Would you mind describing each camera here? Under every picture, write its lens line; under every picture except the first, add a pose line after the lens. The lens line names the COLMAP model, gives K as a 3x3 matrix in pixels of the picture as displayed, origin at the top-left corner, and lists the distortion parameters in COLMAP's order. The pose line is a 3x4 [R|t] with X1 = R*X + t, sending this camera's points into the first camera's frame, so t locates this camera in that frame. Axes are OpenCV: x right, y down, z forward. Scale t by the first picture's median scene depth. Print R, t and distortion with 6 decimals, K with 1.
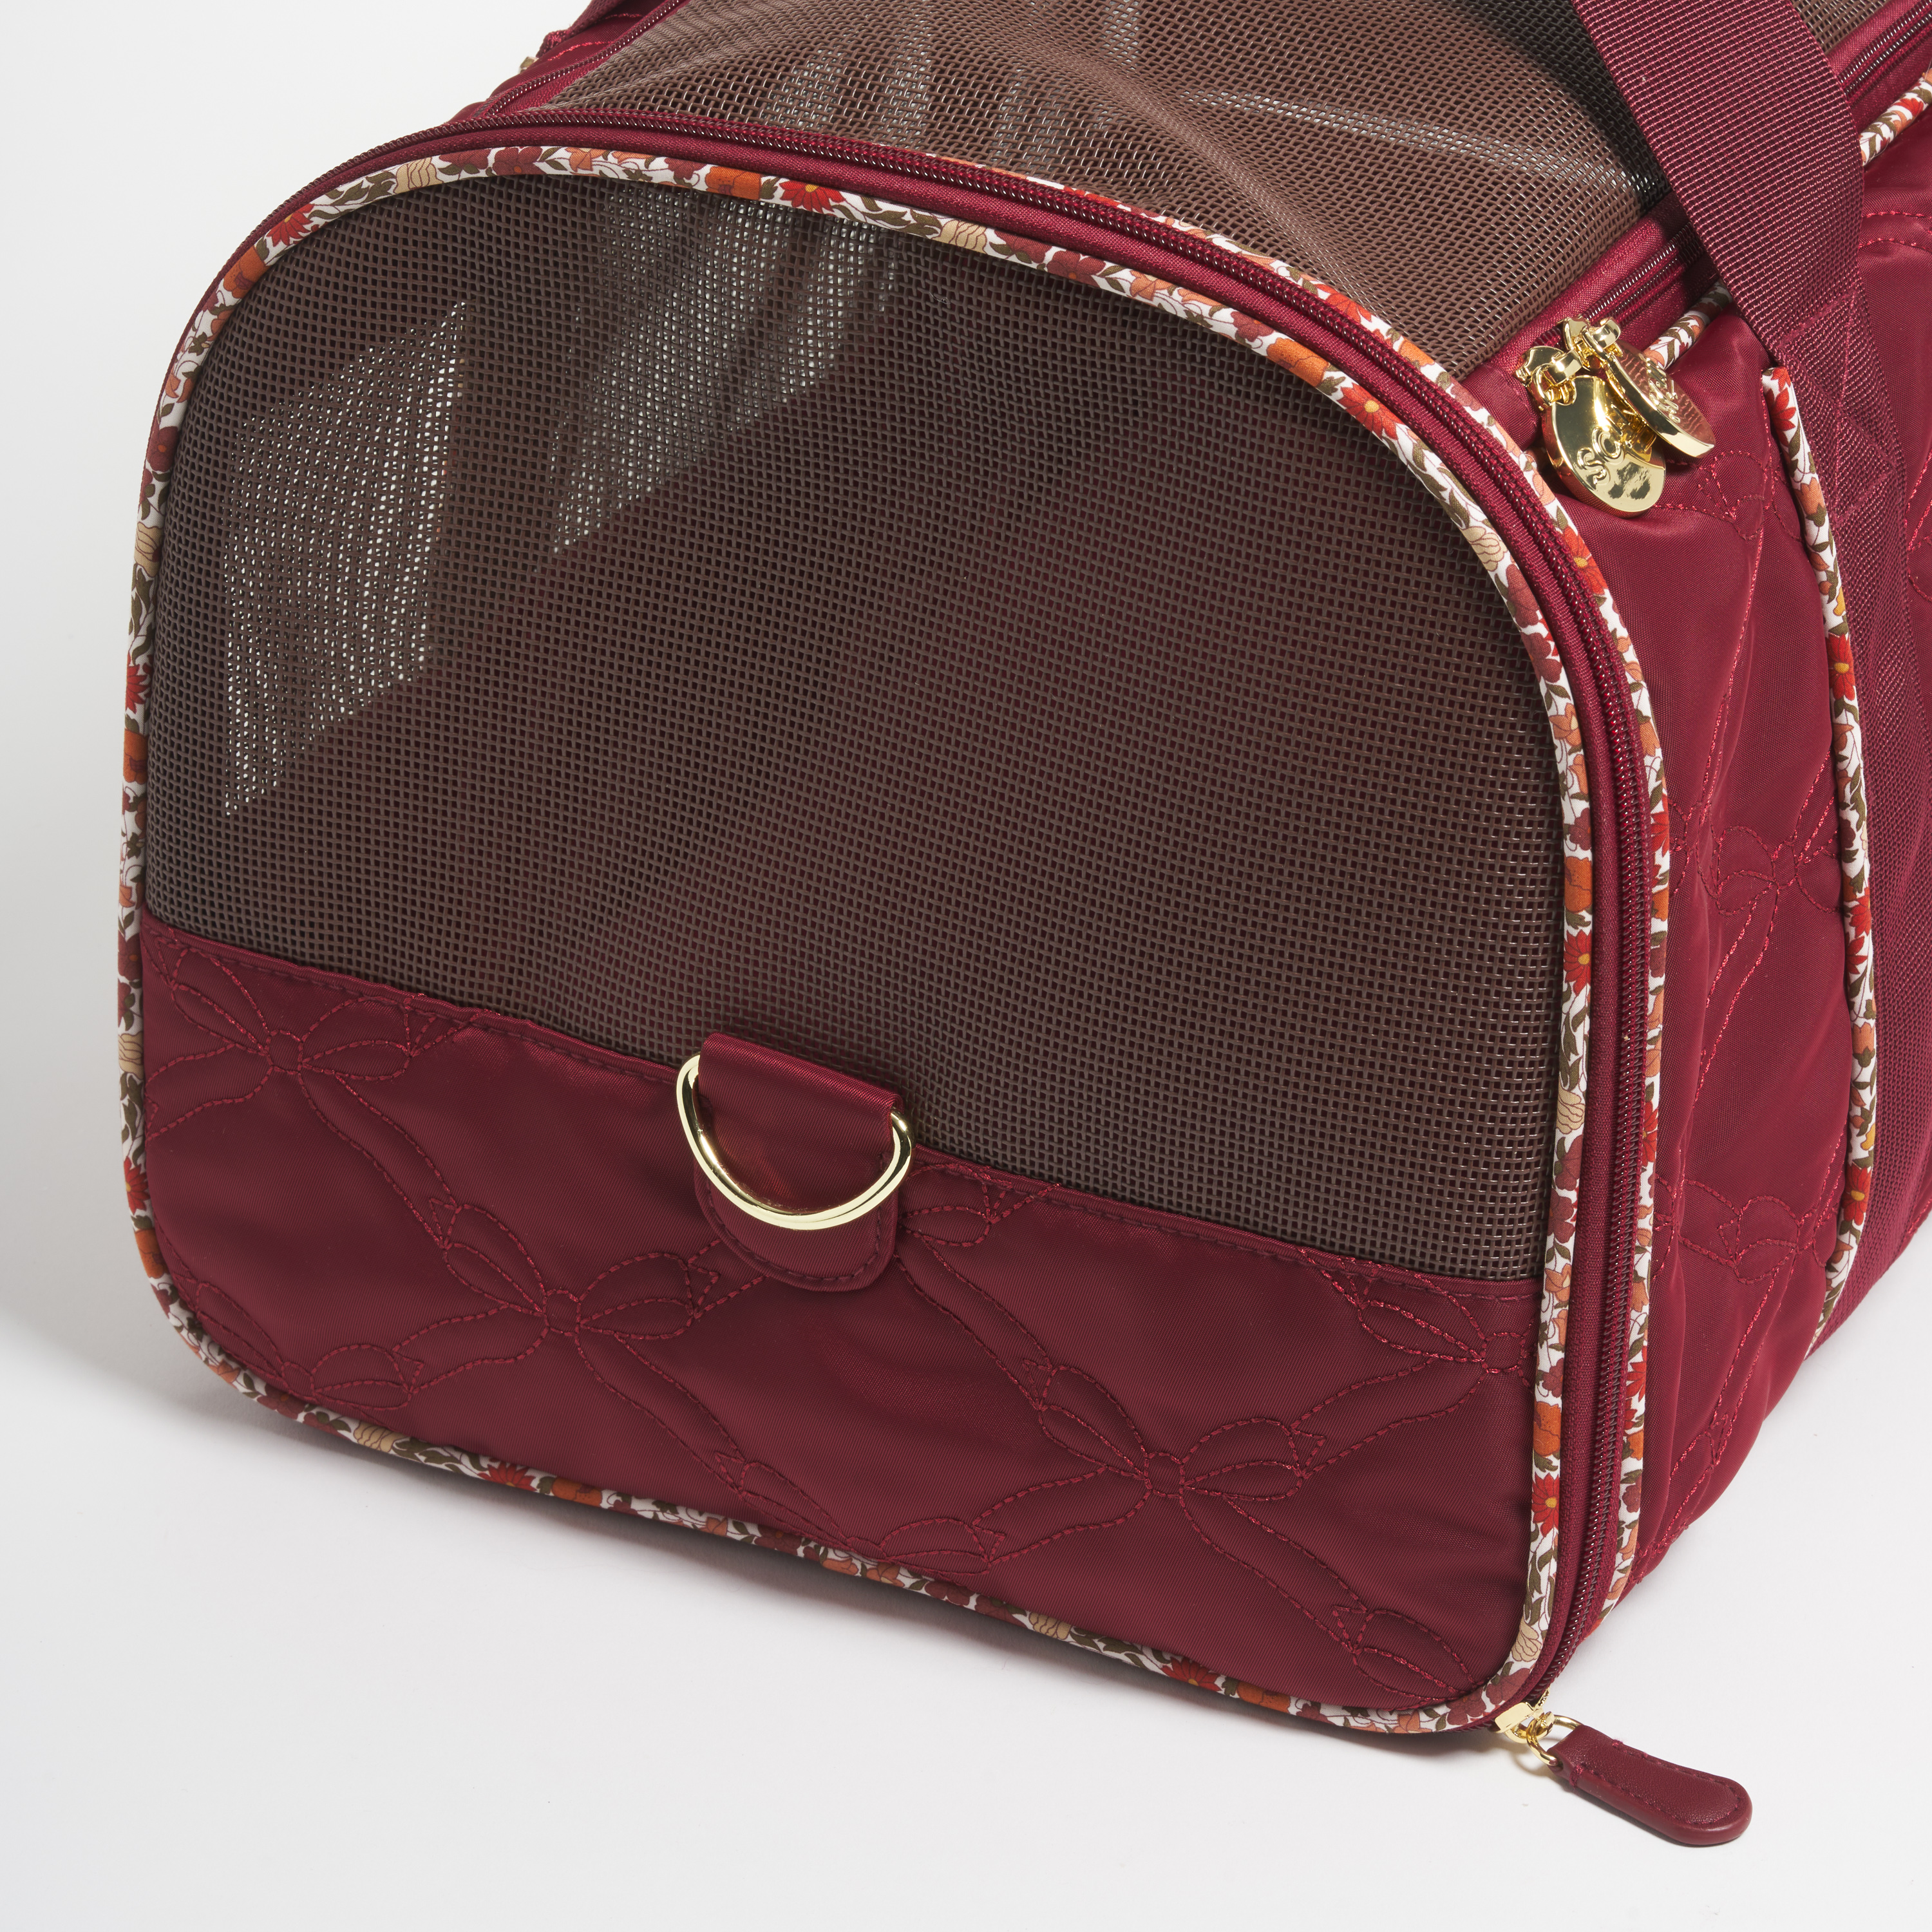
lens RADIAL K [[7657.7, 0, 966.8], [0, 7657.7, 973.5], [0, 0, 1]] dist [-0.166190, 0.000000]
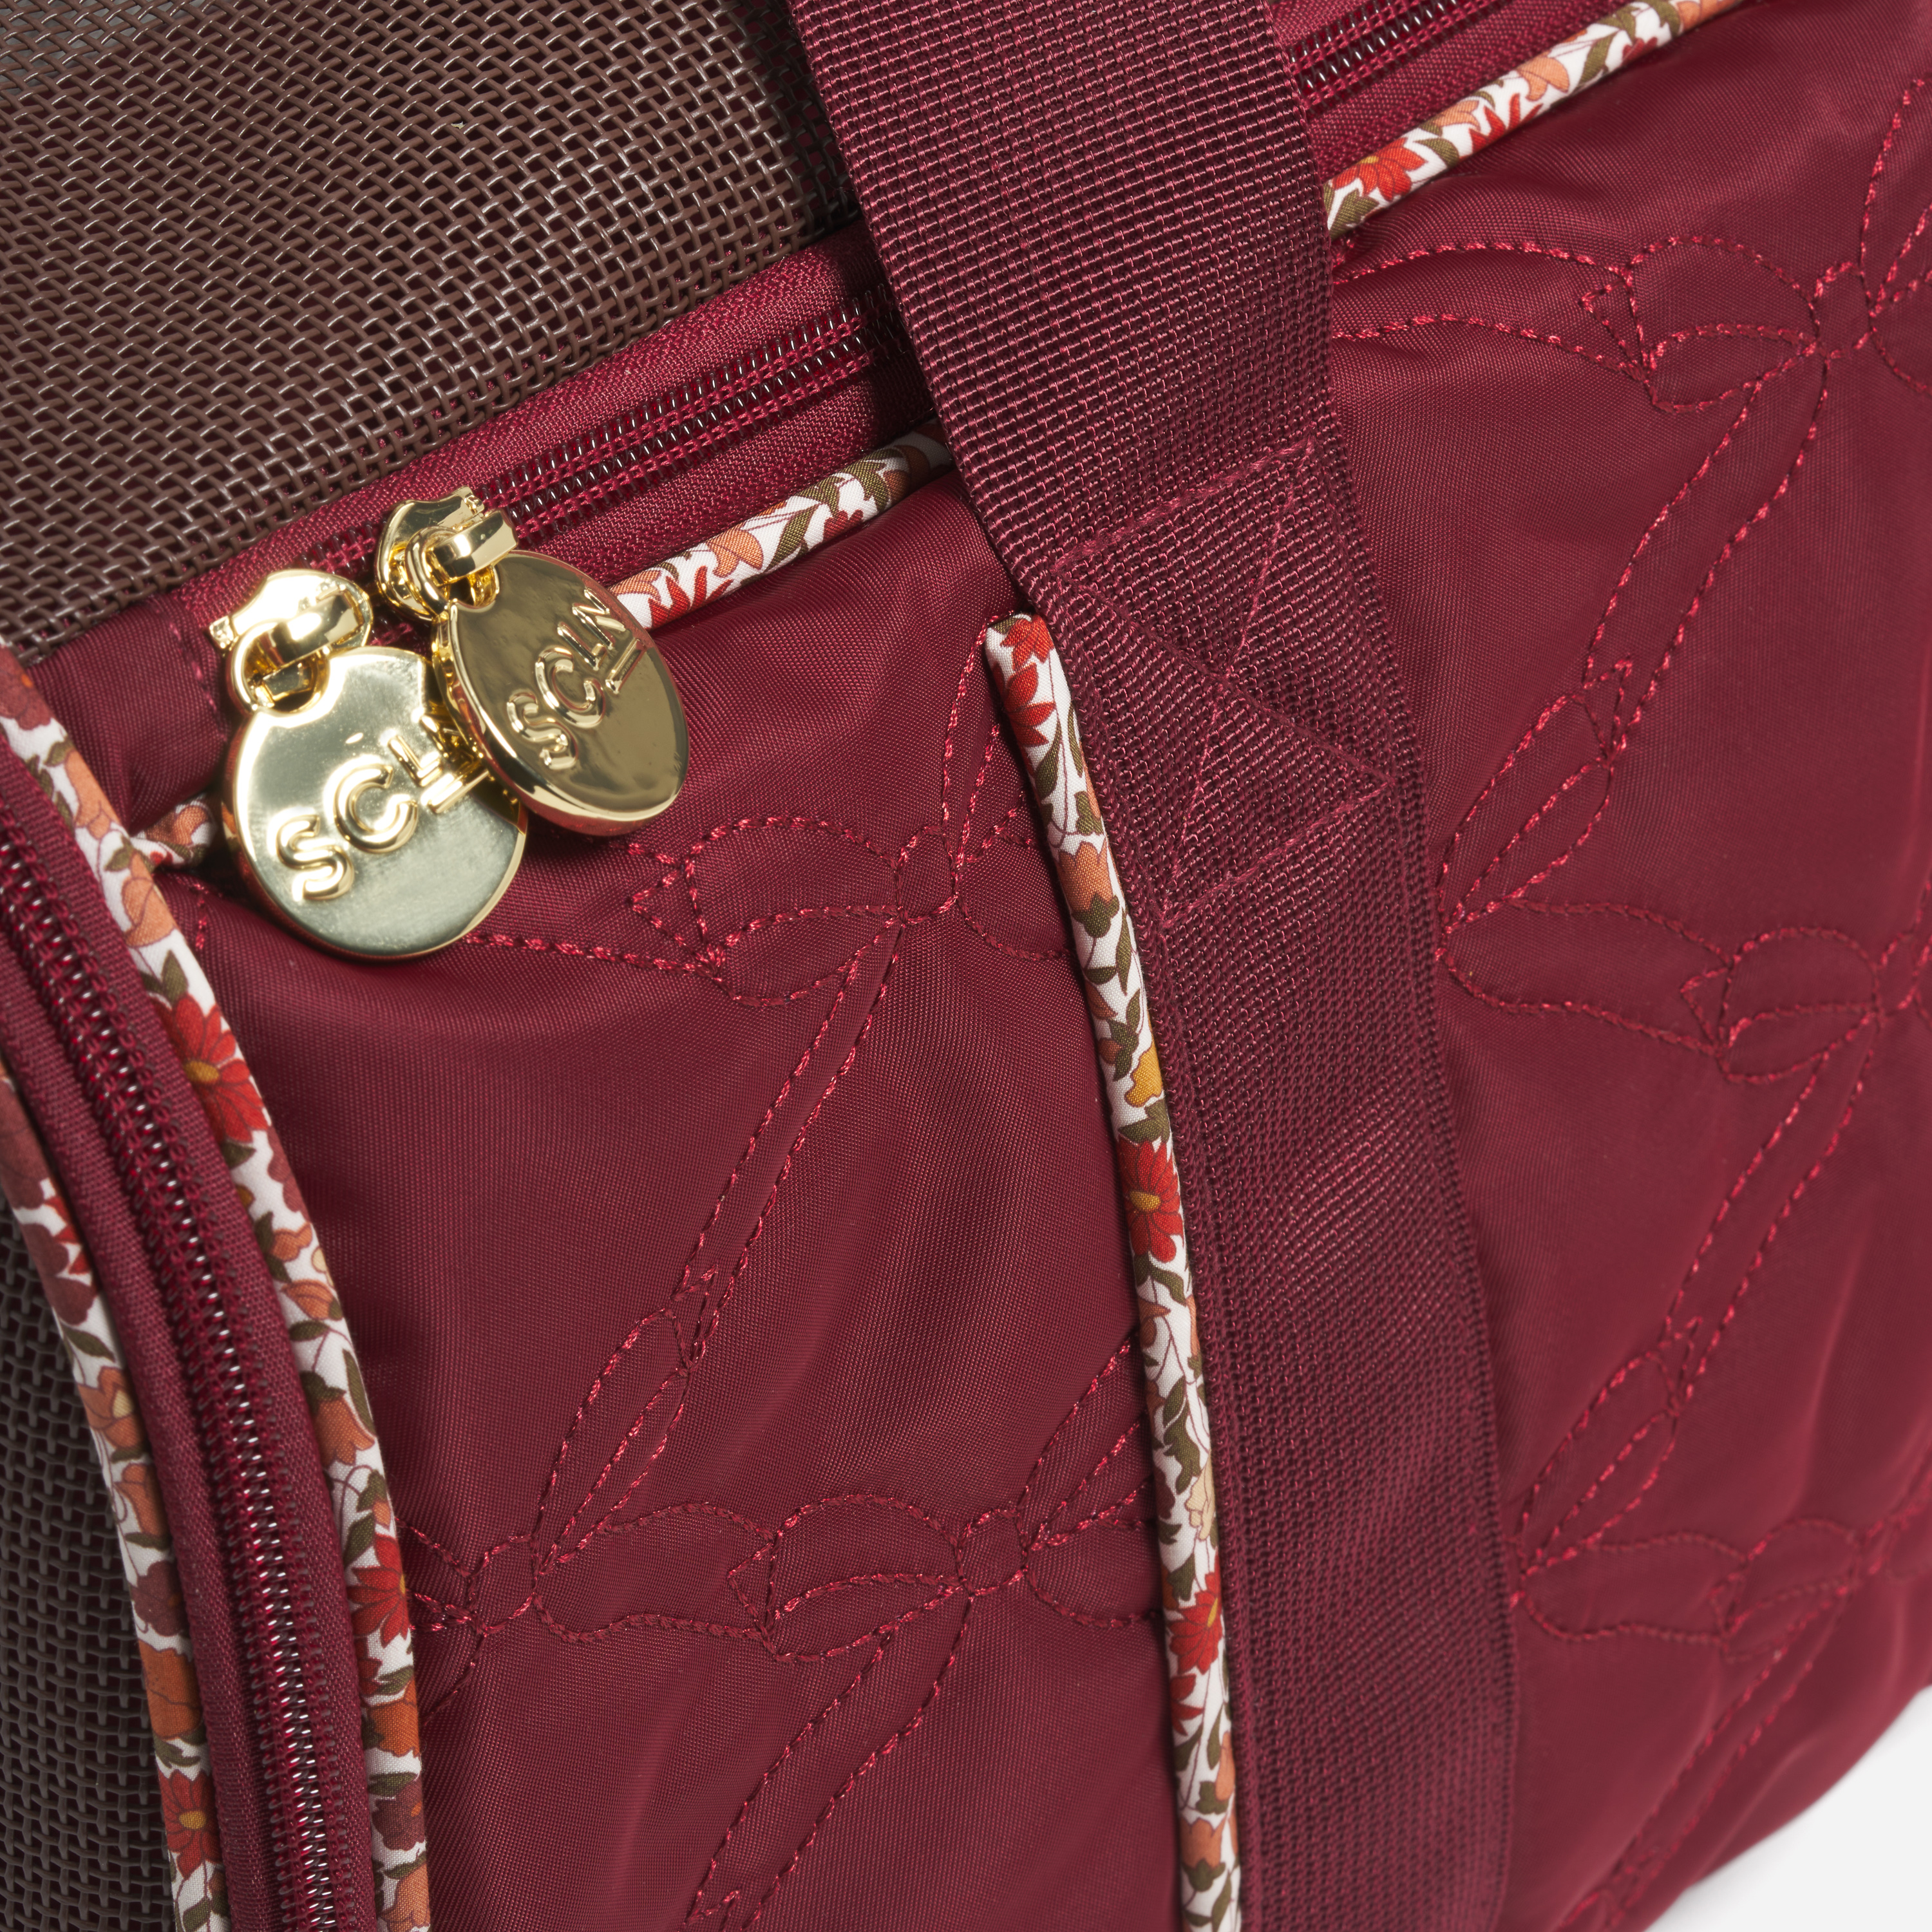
lens RADIAL K [[7657.7, 0, 962.8], [0, 7657.7, 969.5], [0, 0, 1]] dist [-0.166190, 0.000000]
pose [[0.937027, 0.198659, -0.287256, 0.254045], [-0.148864, 0.971195, 0.186062, -0.152234], [0.315944, -0.131584, 0.939609, 0.544182]]
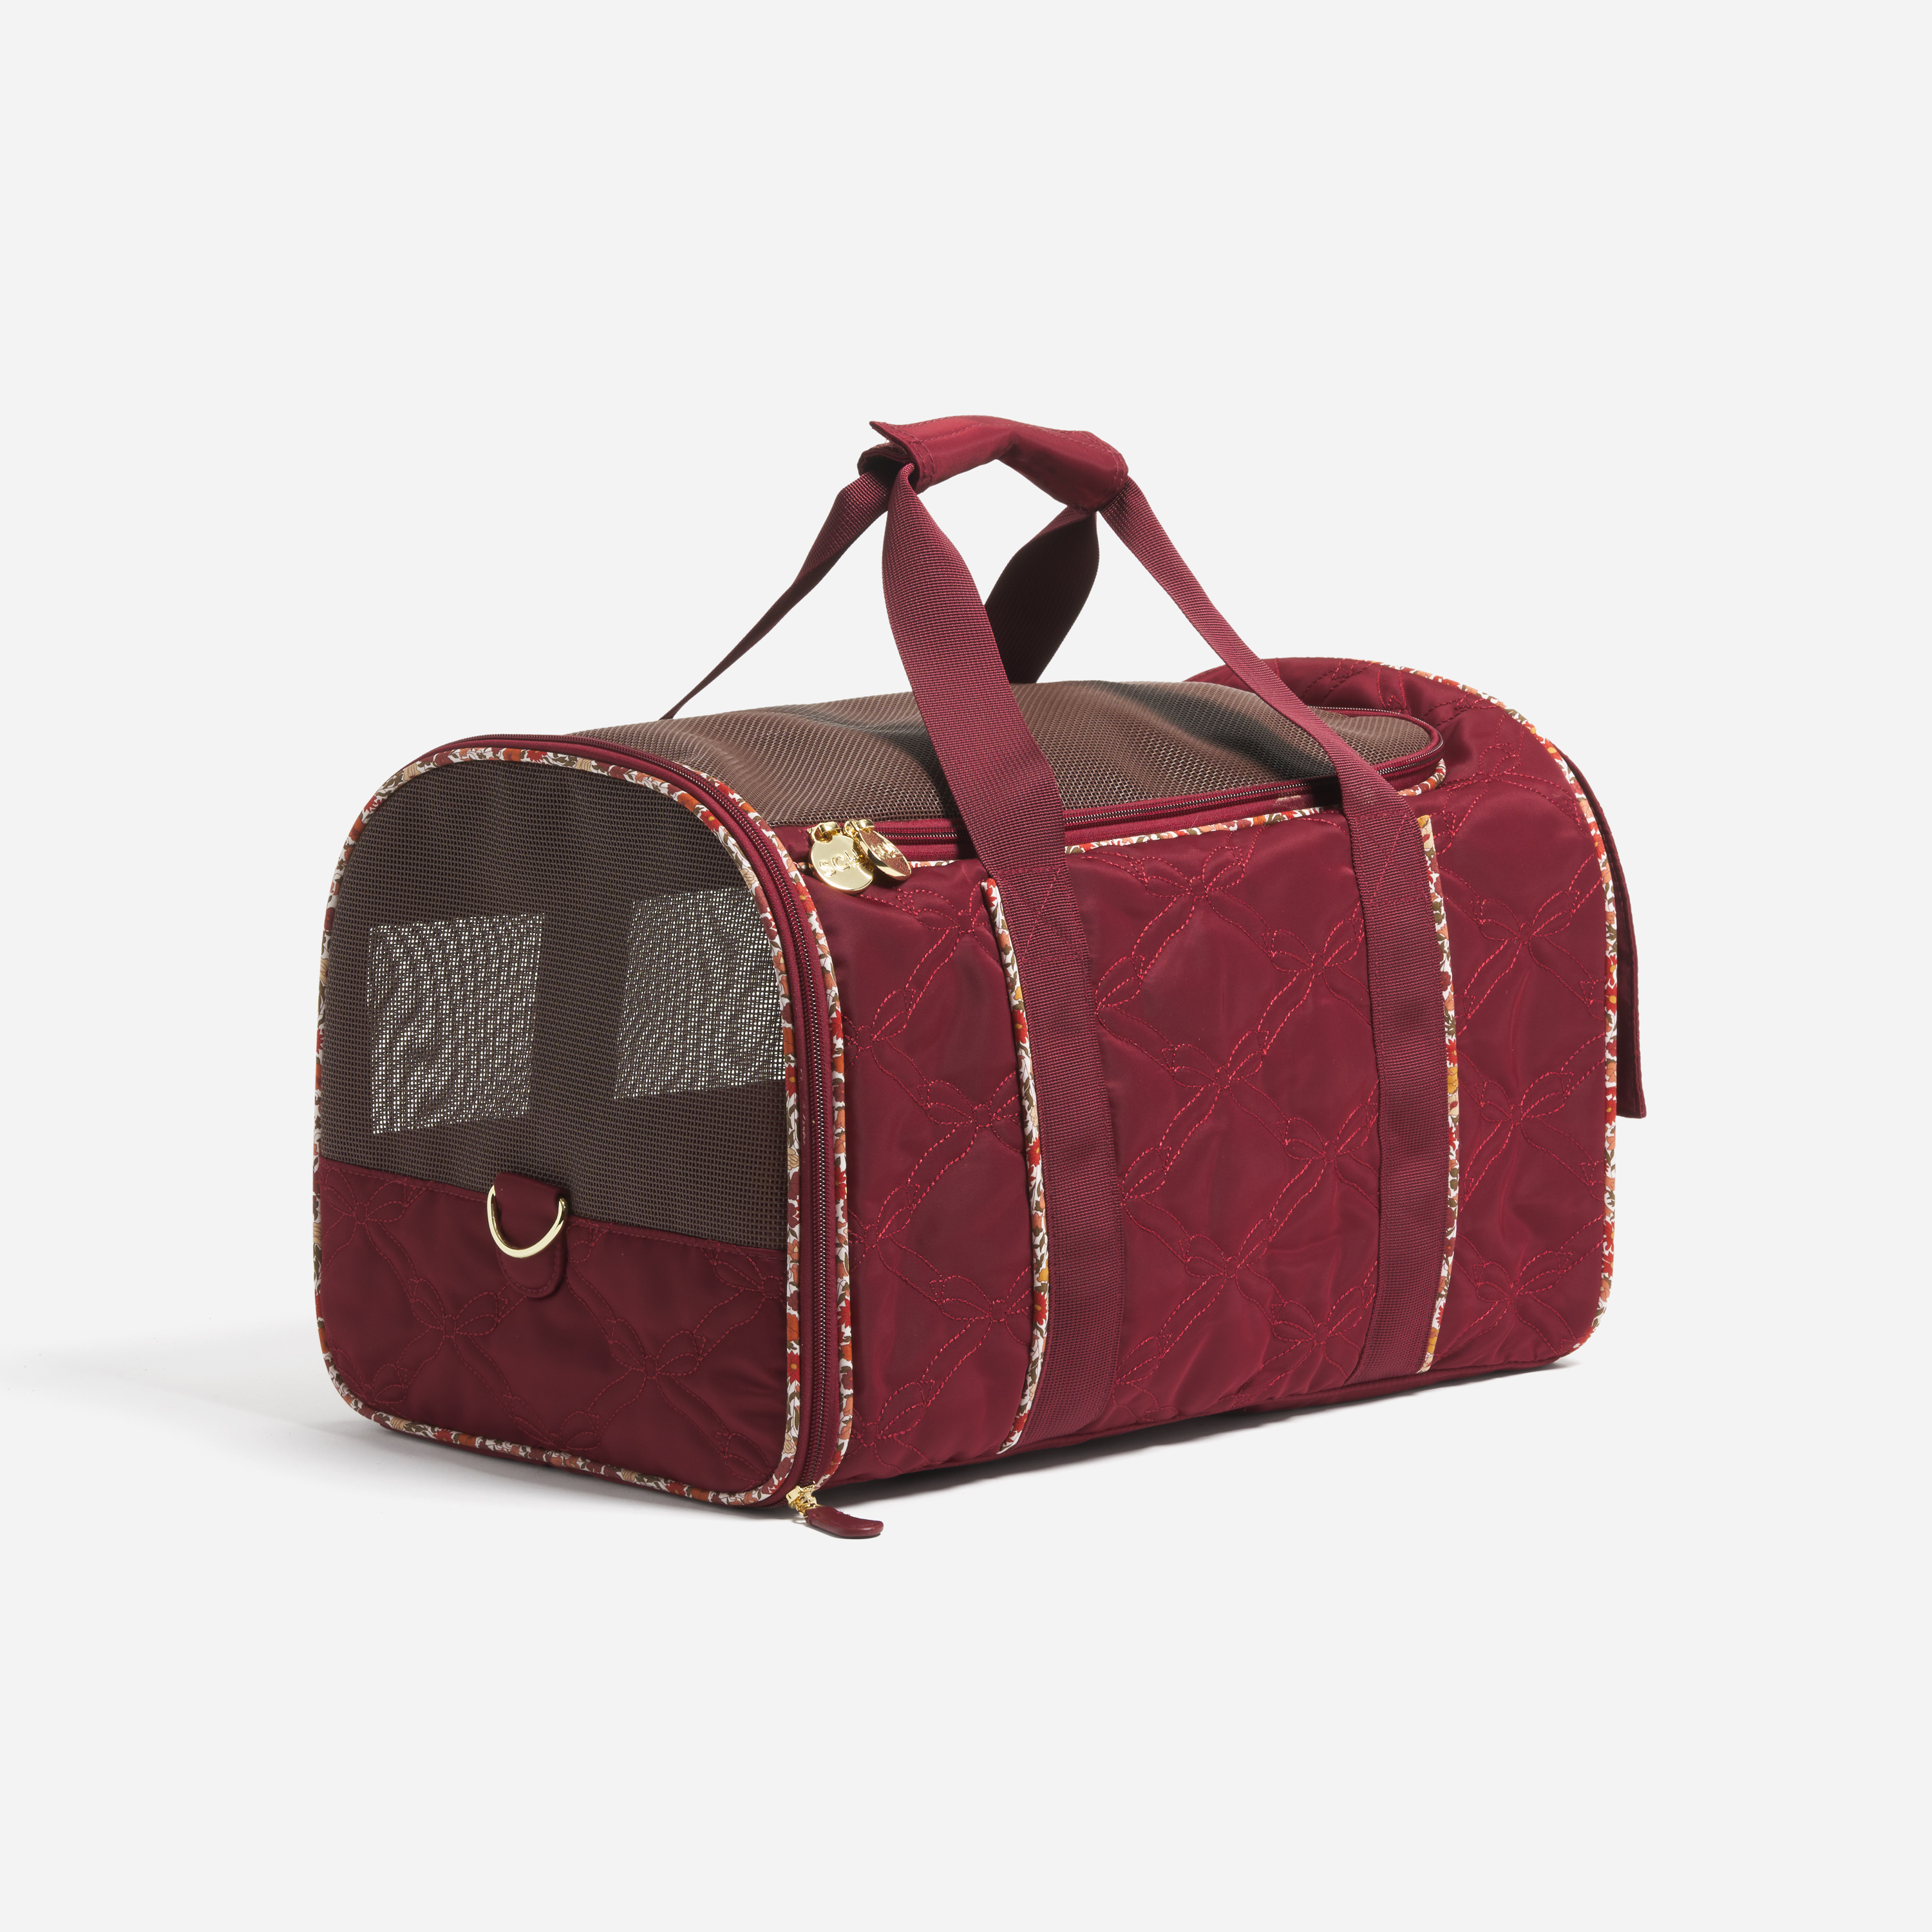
lens RADIAL K [[7657.7, 0, 968.4], [0, 7657.7, 962.9], [0, 0, 1]] dist [-0.166190, 0.000000]
pose [[0.921182, 0.015888, -0.388807, 0.954394], [-0.159761, 0.926516, -0.340653, 0.688022], [0.354823, 0.375919, 0.856029, -0.844528]]
